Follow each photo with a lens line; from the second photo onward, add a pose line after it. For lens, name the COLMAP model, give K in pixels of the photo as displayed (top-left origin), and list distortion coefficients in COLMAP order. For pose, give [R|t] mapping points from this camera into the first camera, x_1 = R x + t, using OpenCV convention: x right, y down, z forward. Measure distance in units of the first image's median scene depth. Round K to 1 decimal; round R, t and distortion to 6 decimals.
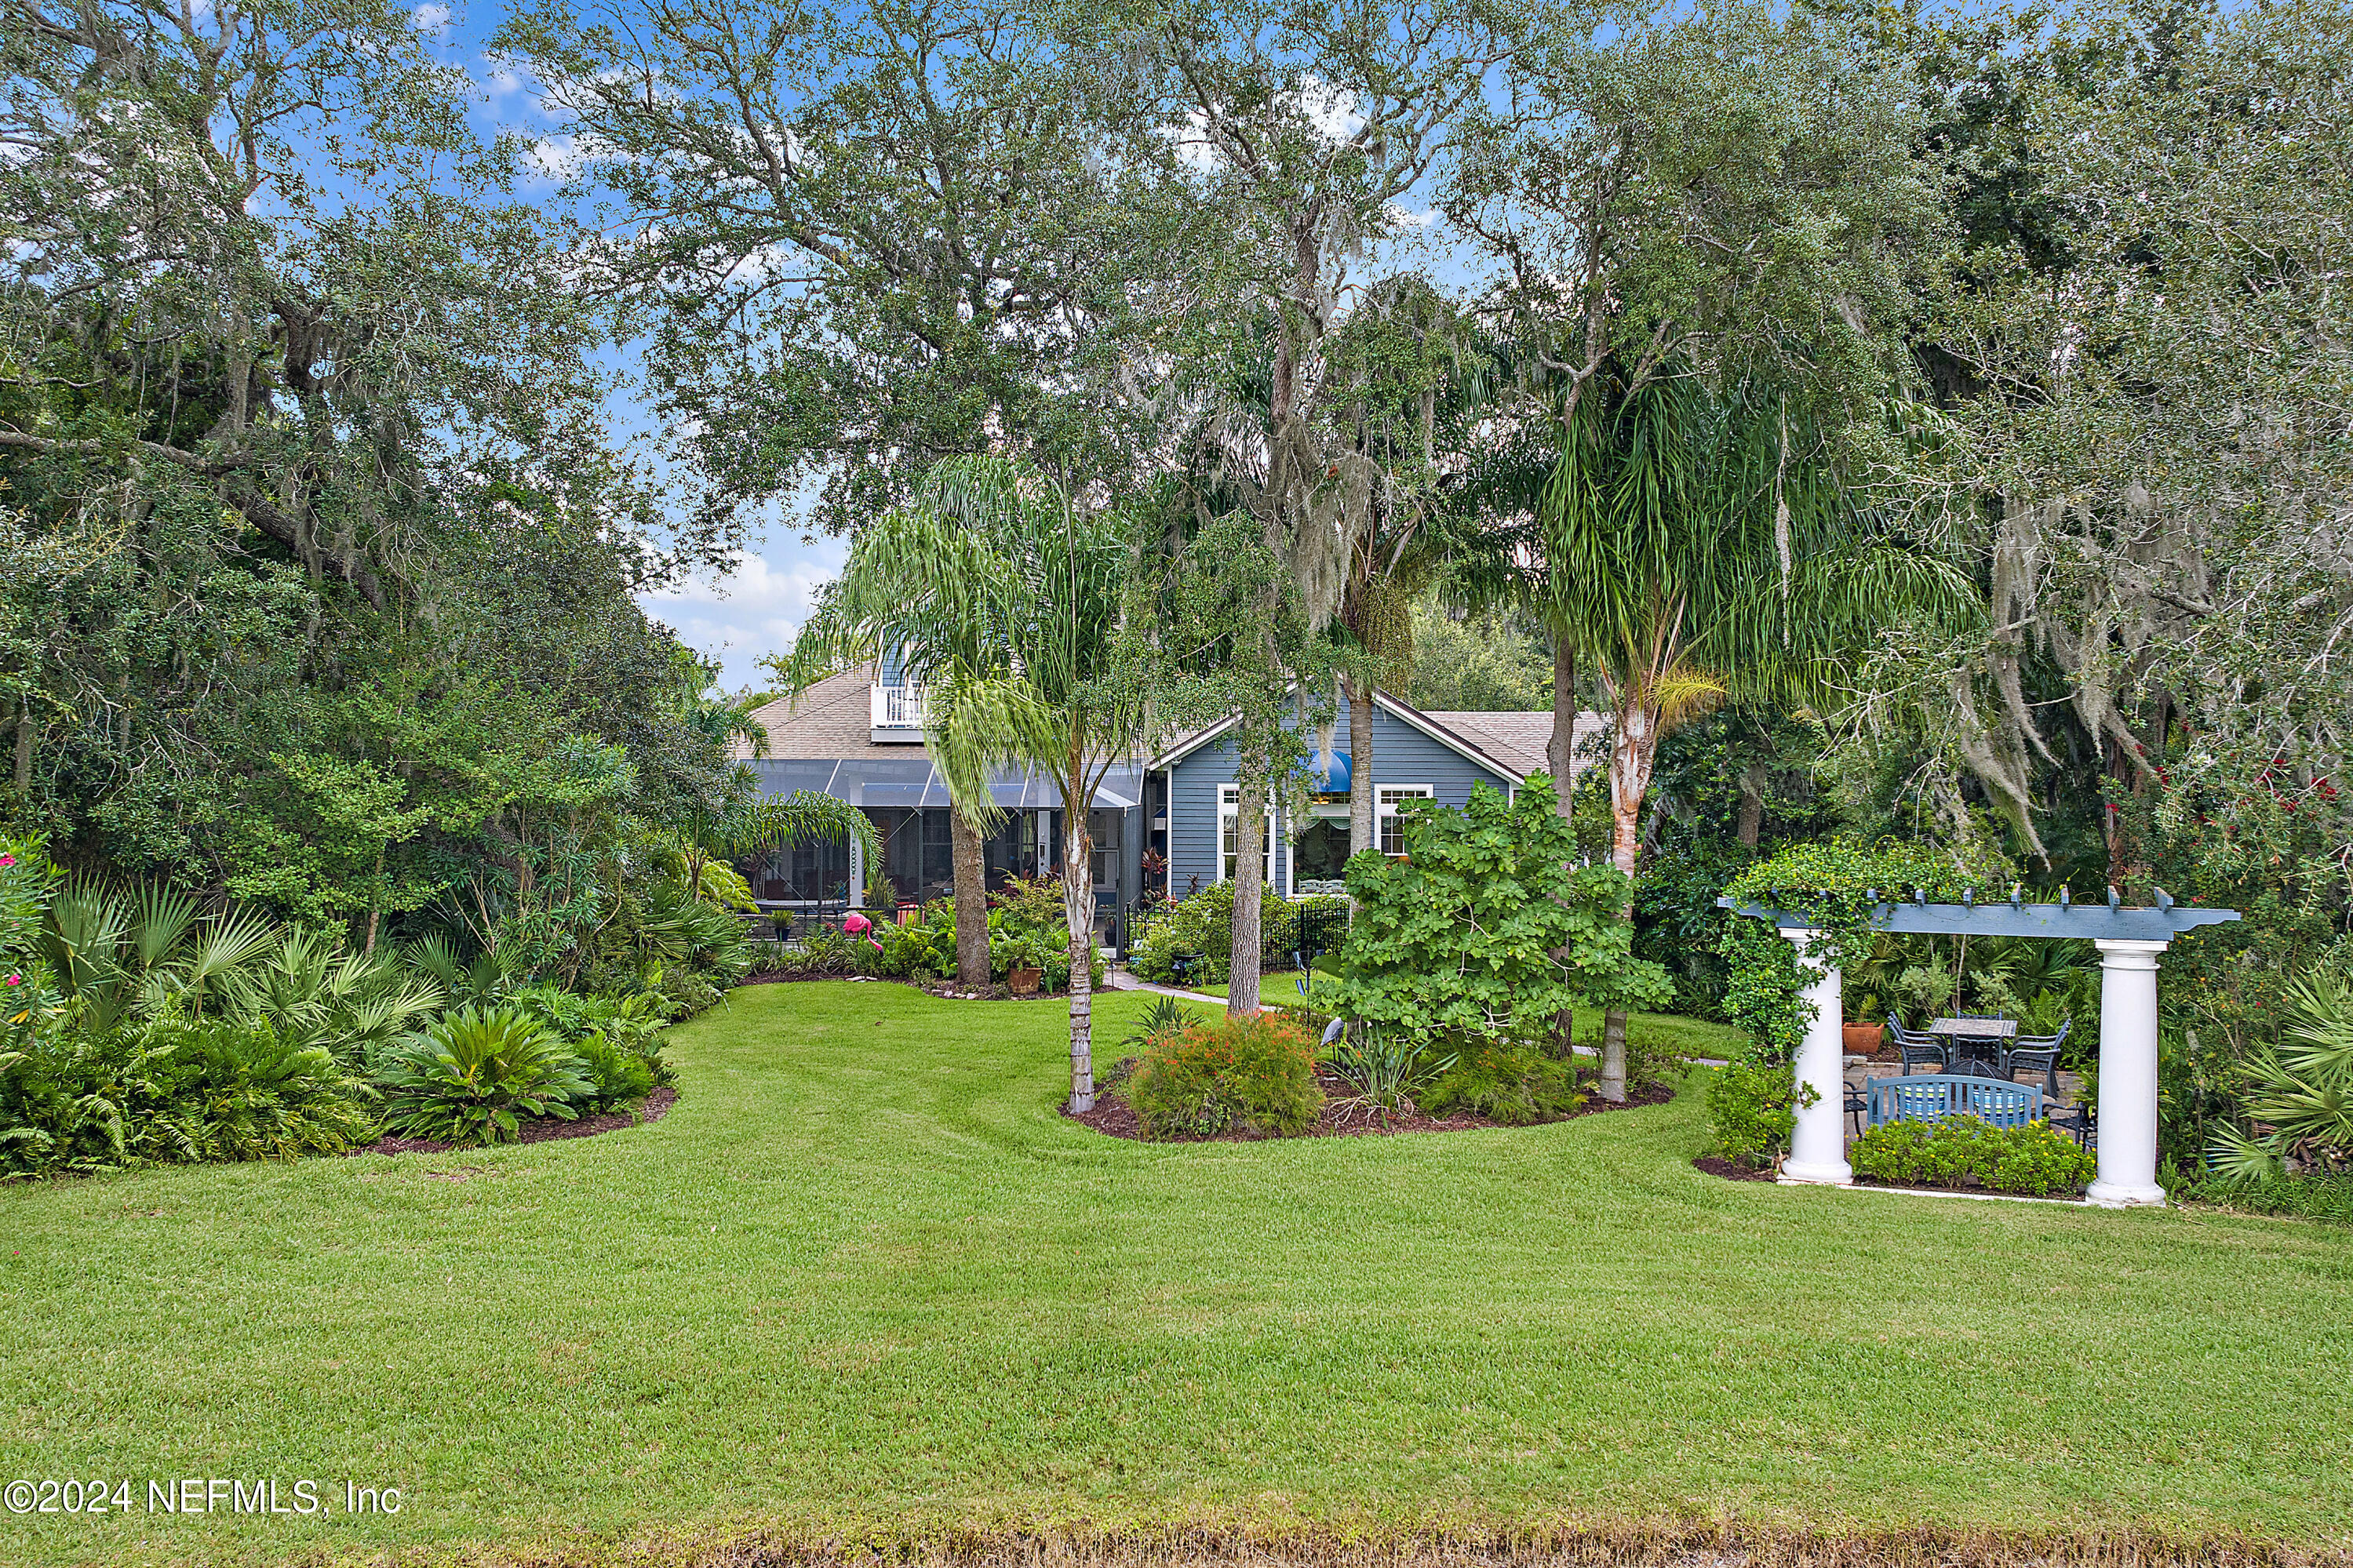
lens RADIAL K [[1969.3, 0, 1181.8], [0, 1969.3, 794.4], [0, 0, 1]] dist [-0.020819, -0.027639]
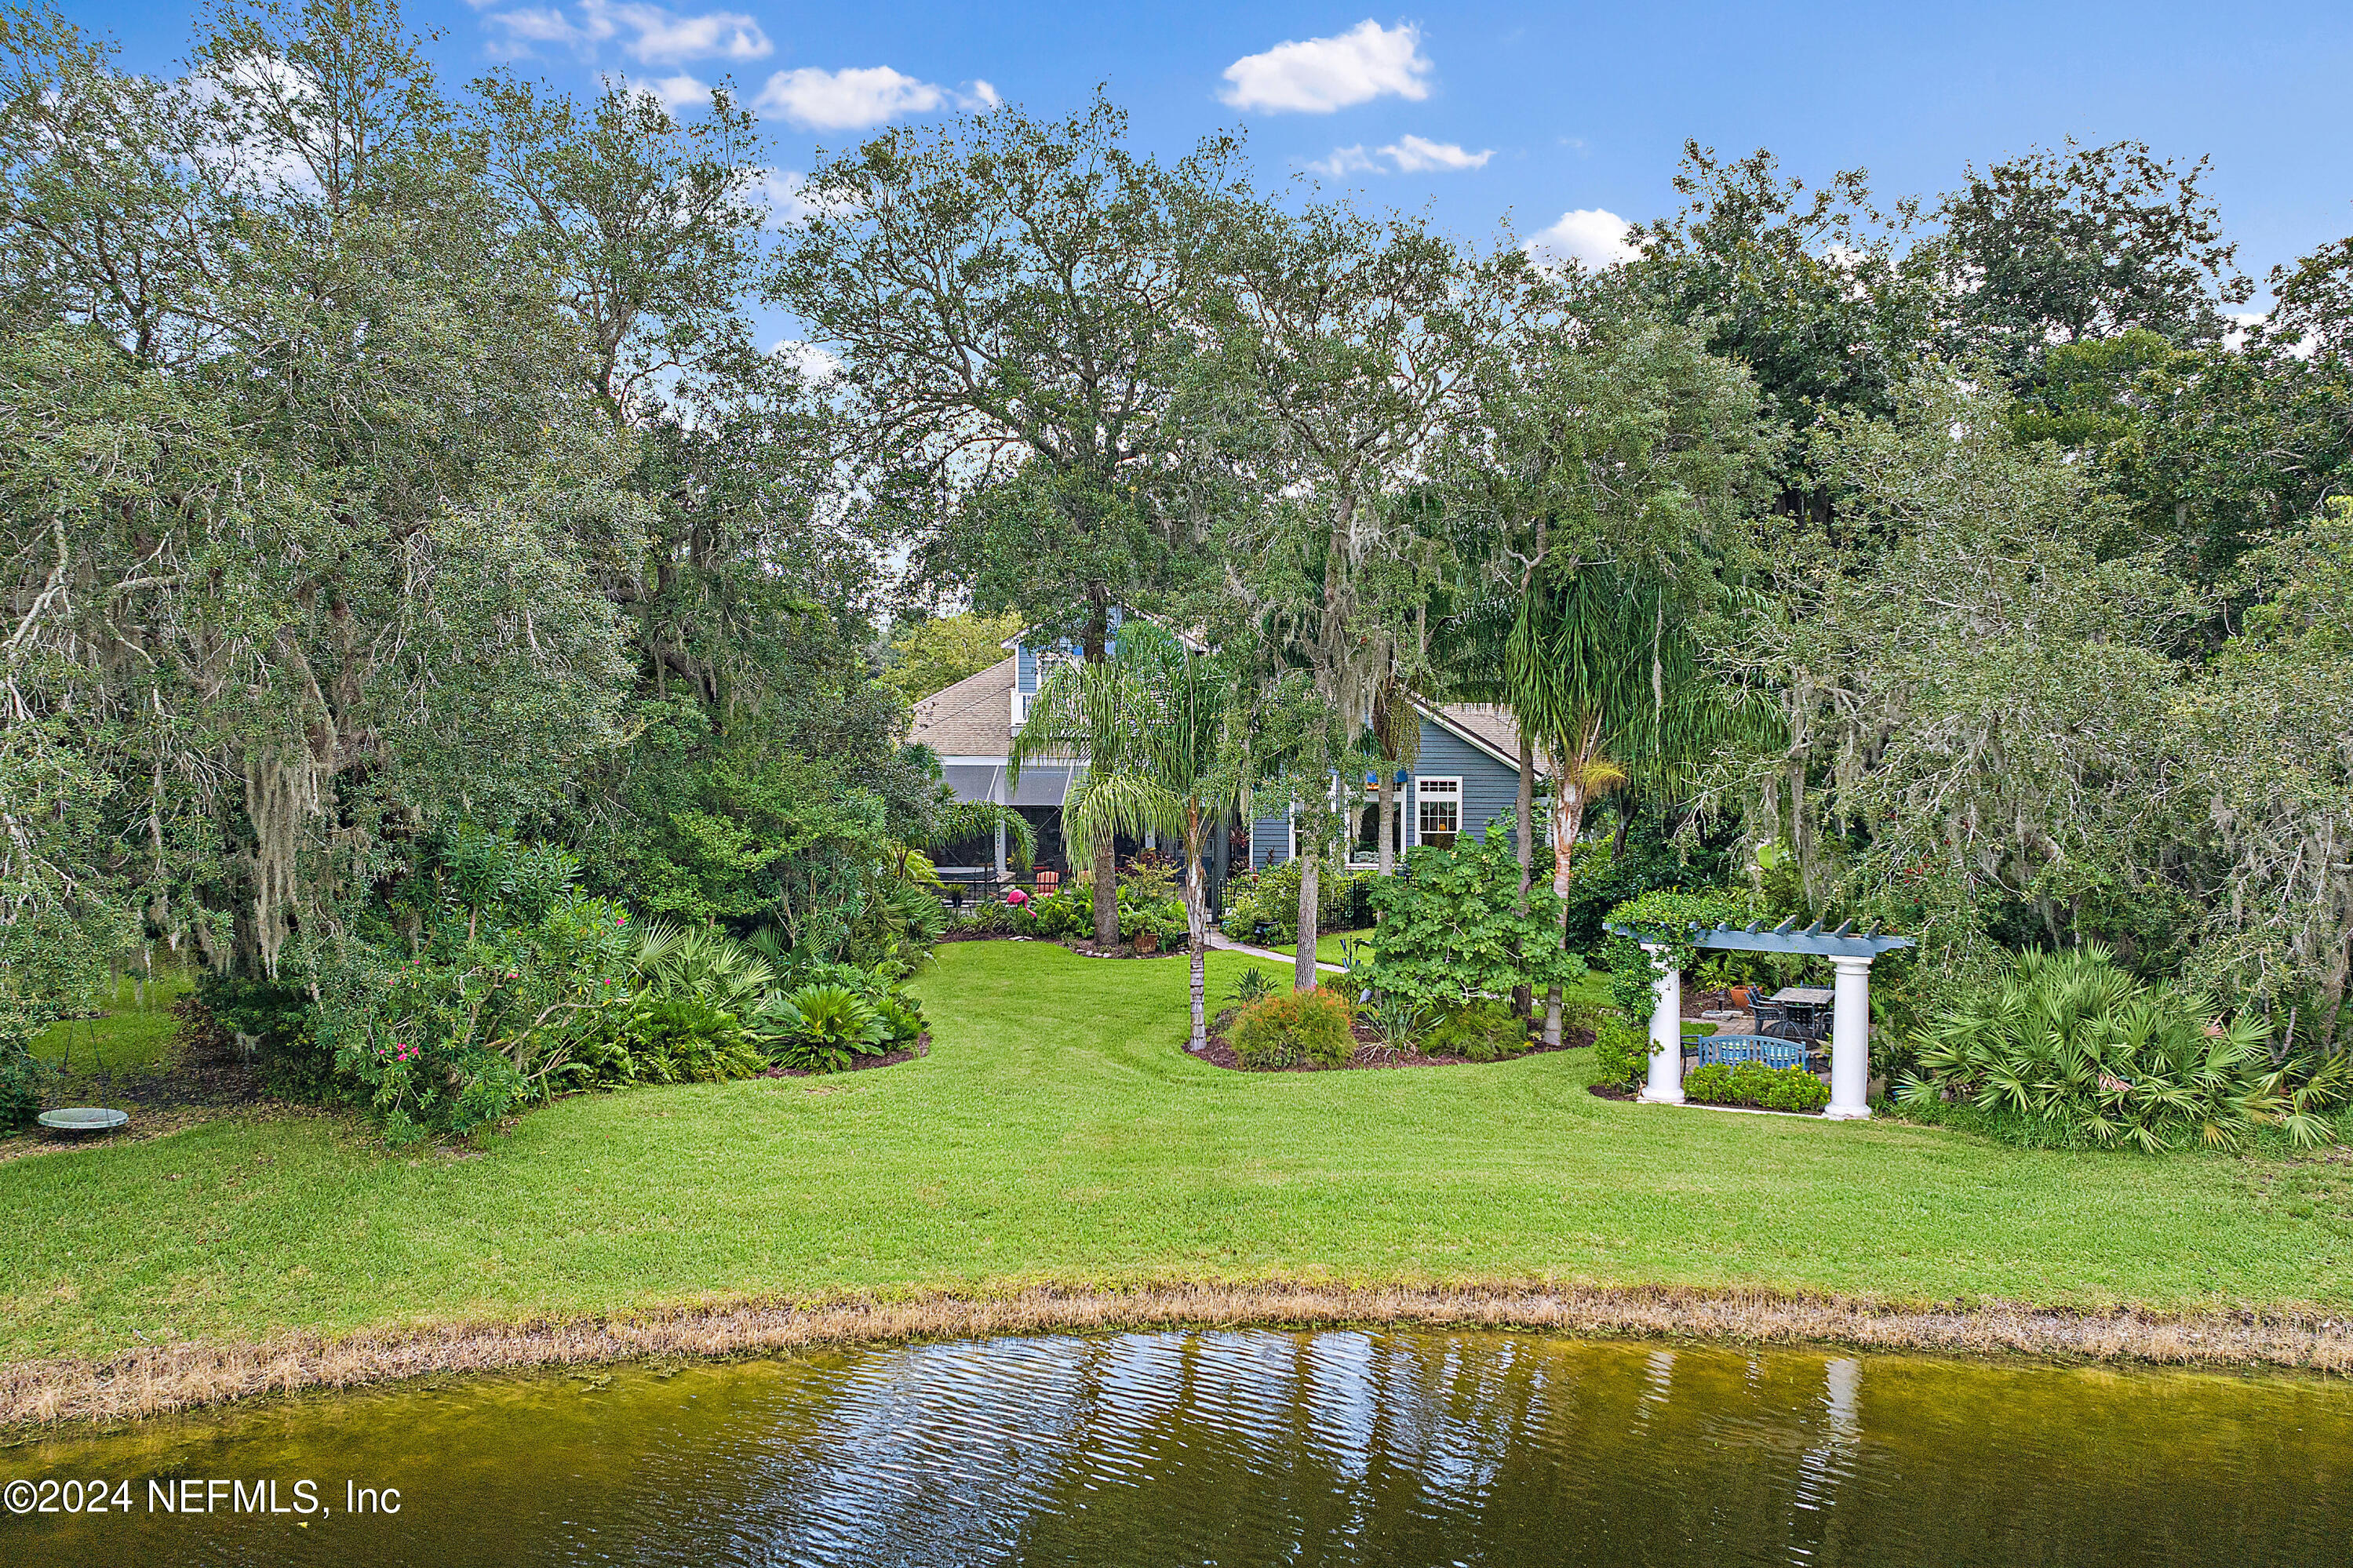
lens RADIAL K [[1969.3, 0, 1173.4], [0, 1969.3, 771.6], [0, 0, 1]] dist [-0.020819, -0.027639]
pose [[0.999136, 0.001286, -0.041551, -0.007881], [0.000334, 0.999240, 0.038970, -0.123188], [0.041570, -0.038950, 0.998376, -0.557693]]
